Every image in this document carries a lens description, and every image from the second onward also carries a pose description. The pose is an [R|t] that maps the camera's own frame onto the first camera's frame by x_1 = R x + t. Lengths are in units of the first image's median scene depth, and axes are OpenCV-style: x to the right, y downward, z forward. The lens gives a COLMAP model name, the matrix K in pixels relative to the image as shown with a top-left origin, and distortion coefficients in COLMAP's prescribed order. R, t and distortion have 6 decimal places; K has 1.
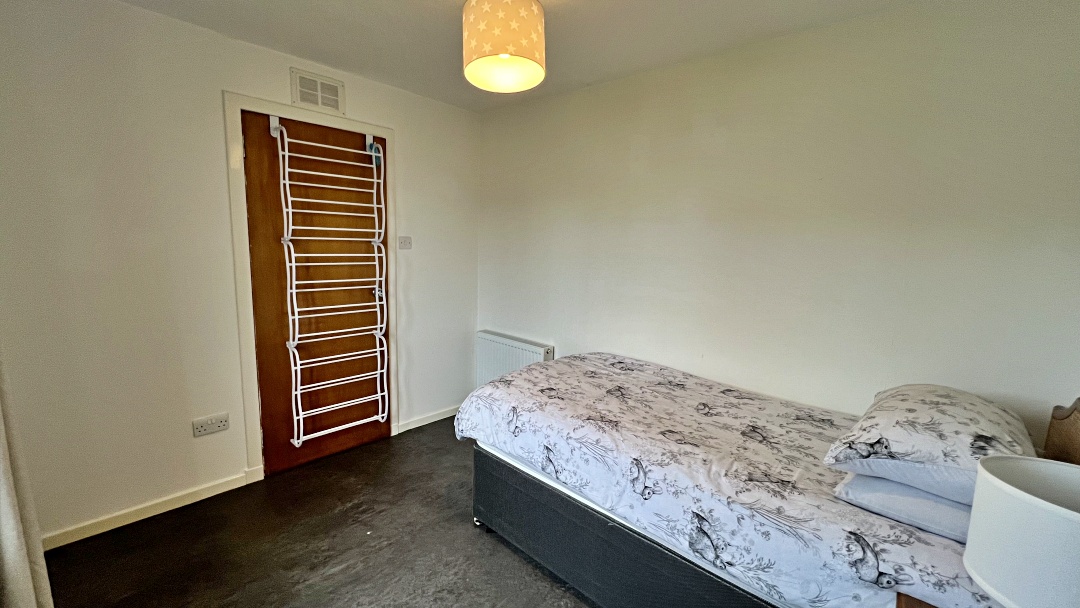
lens RADIAL K [[433.0, 0, 540.3], [0, 433.0, 302.0], [0, 0, 1]] dist [-0.000529, 0.000341]
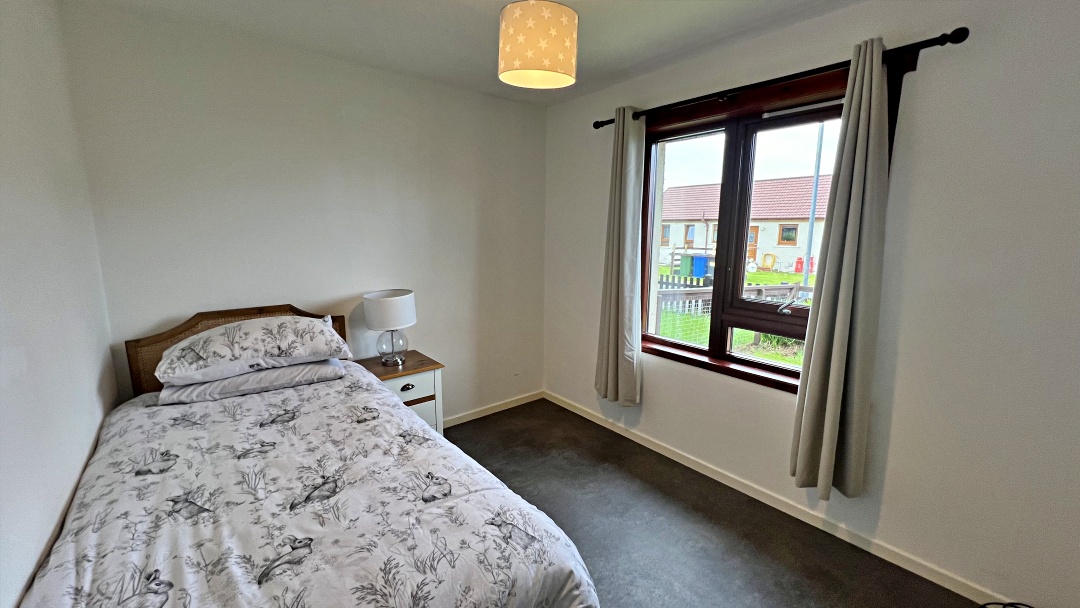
lens RADIAL K [[428.9, 0, 543.9], [0, 428.9, 303.9], [0, 0, 1]] dist [-0.000447, 0.000001]
pose [[-0.988783, -0.064388, 0.134765, -0.198924], [-0.019680, 0.950602, 0.309787, -0.236930], [-0.148054, 0.303660, -0.941207, 1.552666]]
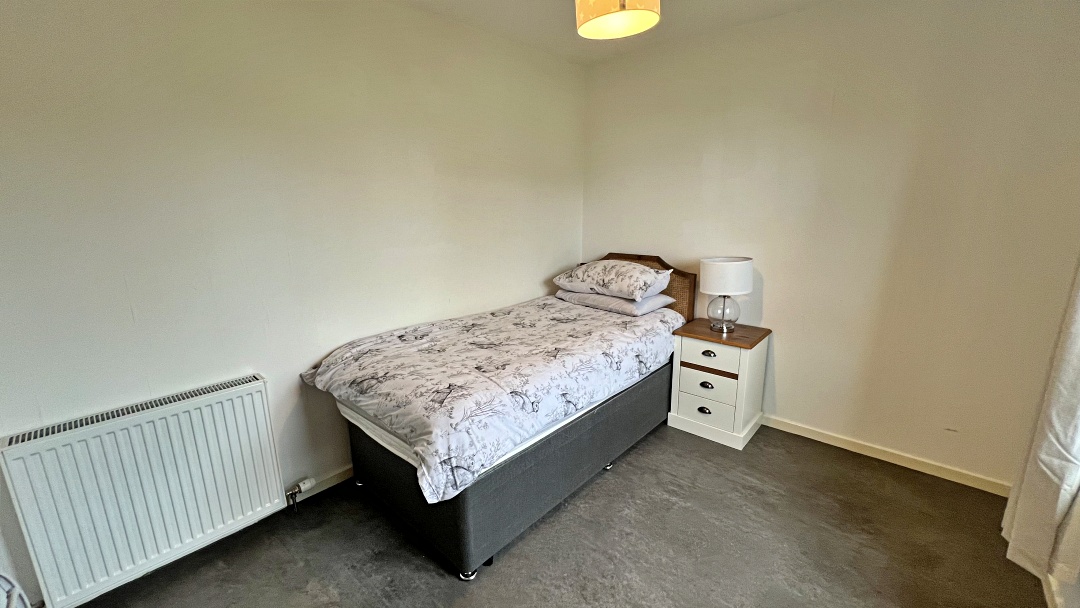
lens RADIAL K [[433.0, 0, 540.3], [0, 433.0, 302.0], [0, 0, 1]] dist [-0.000529, 0.000341]
pose [[-0.004469, -0.256211, 0.966611, -0.868502], [0.151680, 0.955262, 0.253904, -0.145404], [-0.988419, 0.147751, 0.034593, 0.896189]]
